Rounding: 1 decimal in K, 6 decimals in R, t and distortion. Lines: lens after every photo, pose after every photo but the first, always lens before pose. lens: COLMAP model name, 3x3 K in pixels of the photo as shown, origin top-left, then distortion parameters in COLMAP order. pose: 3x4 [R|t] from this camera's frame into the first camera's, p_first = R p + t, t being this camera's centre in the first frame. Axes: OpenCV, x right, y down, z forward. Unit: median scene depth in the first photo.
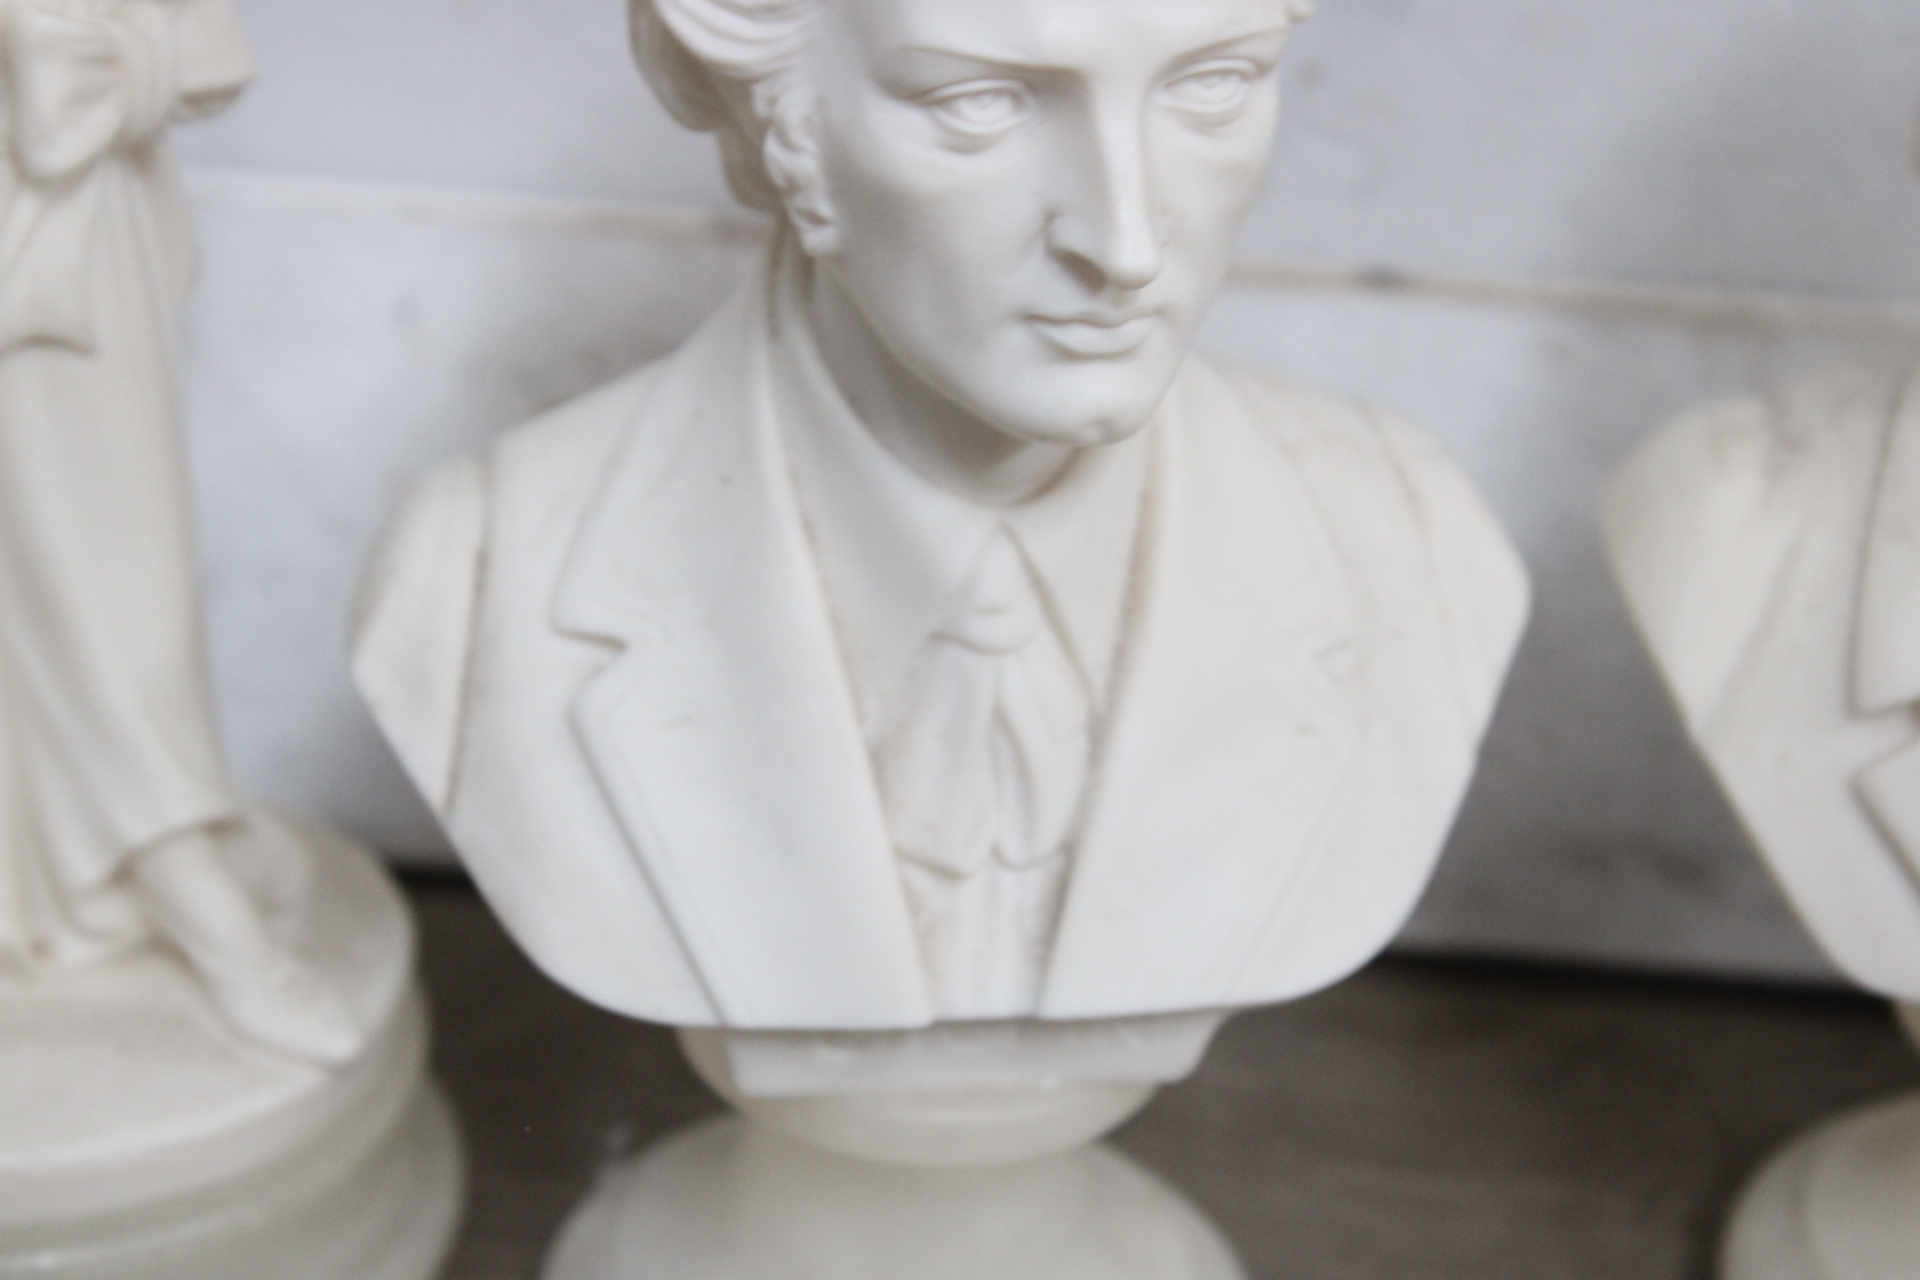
lens RADIAL K [[4598.2, 0, 963.8], [0, 4598.2, 639.9], [0, 0, 1]] dist [0.054274, 0.000000]
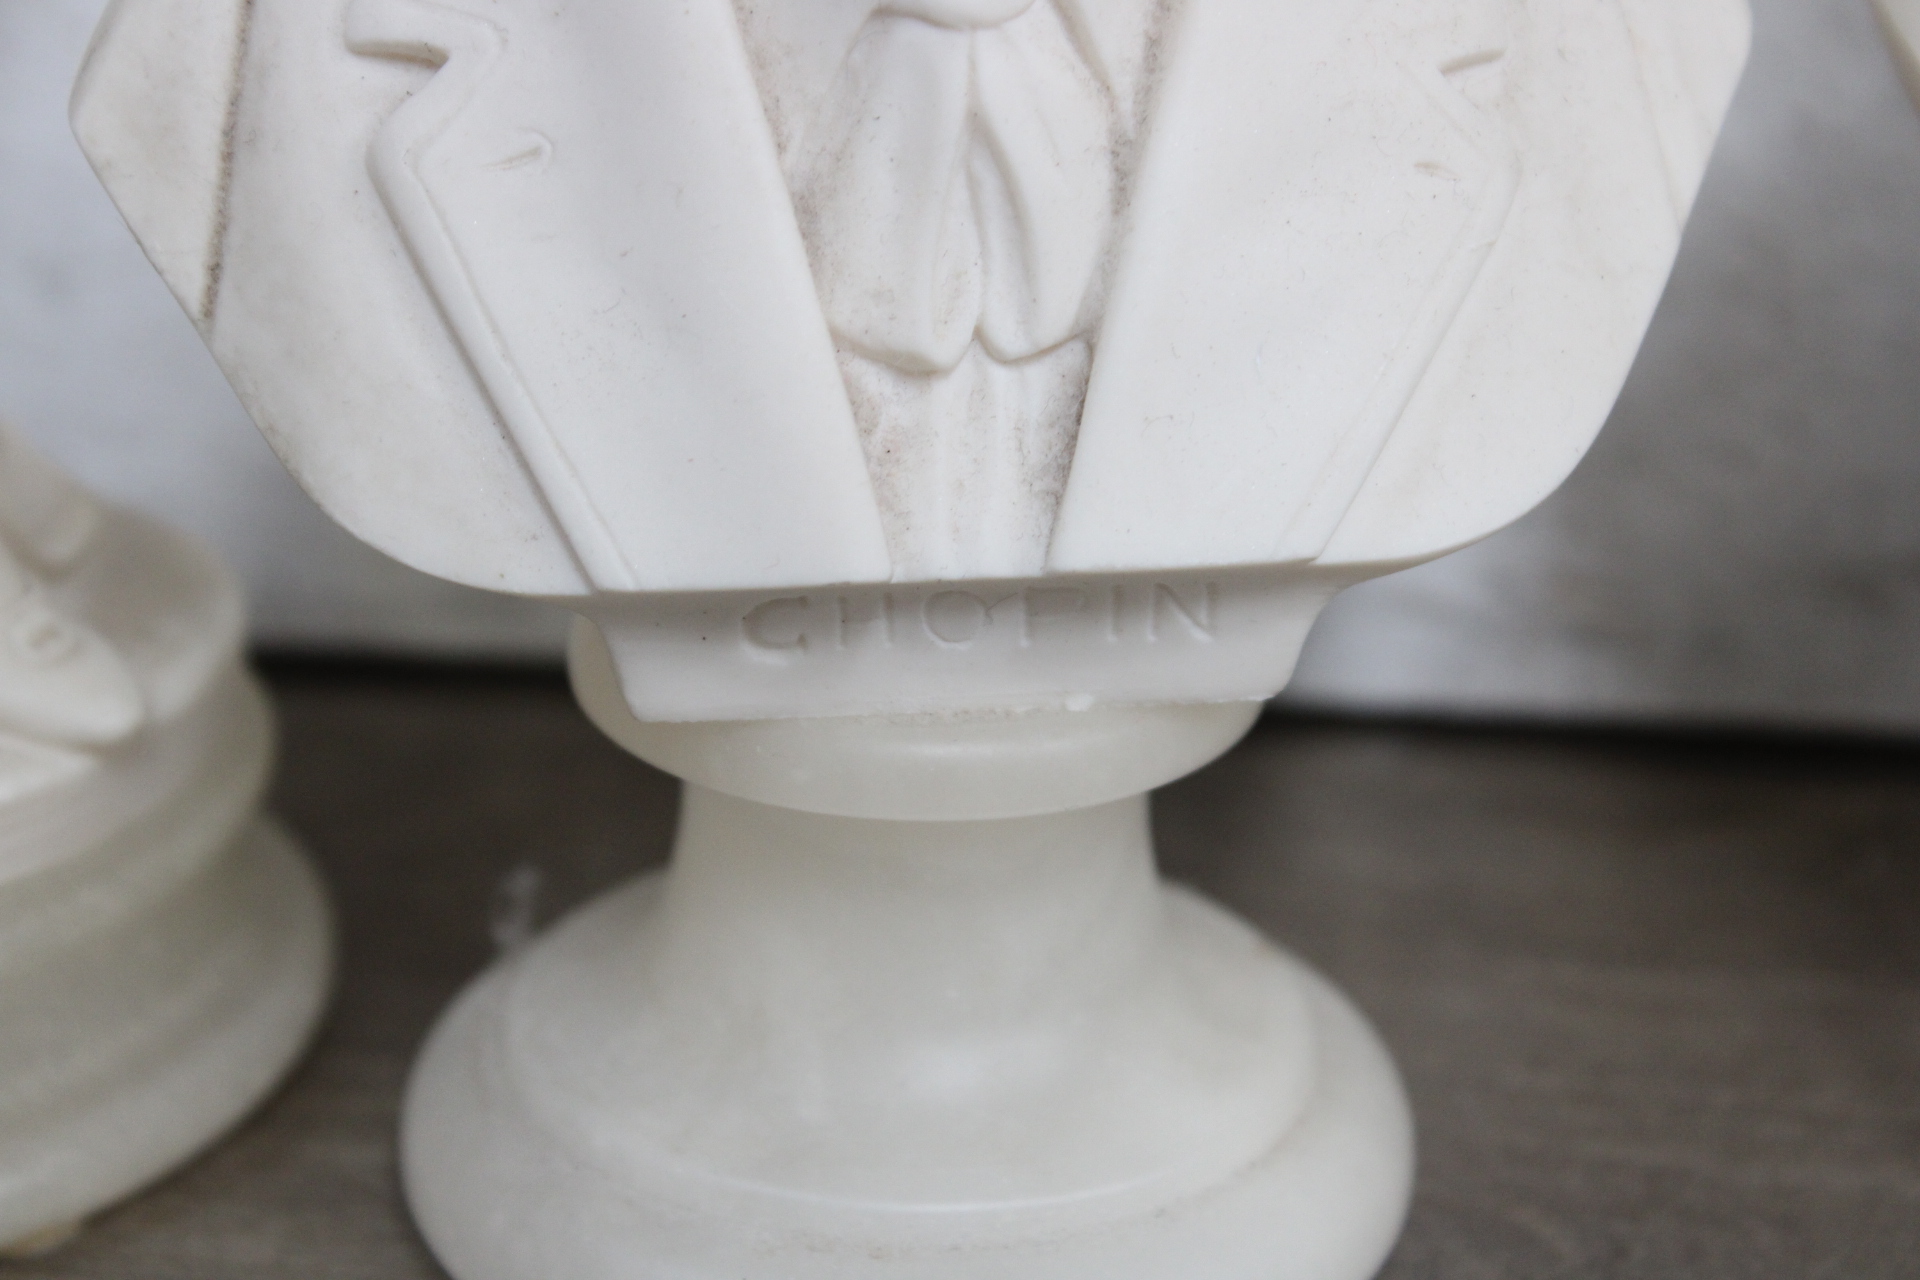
lens RADIAL K [[4598.2, 0, 950.1], [0, 4598.2, 626.7], [0, 0, 1]] dist [0.054274, 0.000000]
pose [[0.997804, -0.025537, -0.061119, 0.043155], [0.021041, 0.997102, -0.073111, 0.139352], [0.062809, 0.071665, 0.995449, 0.312806]]
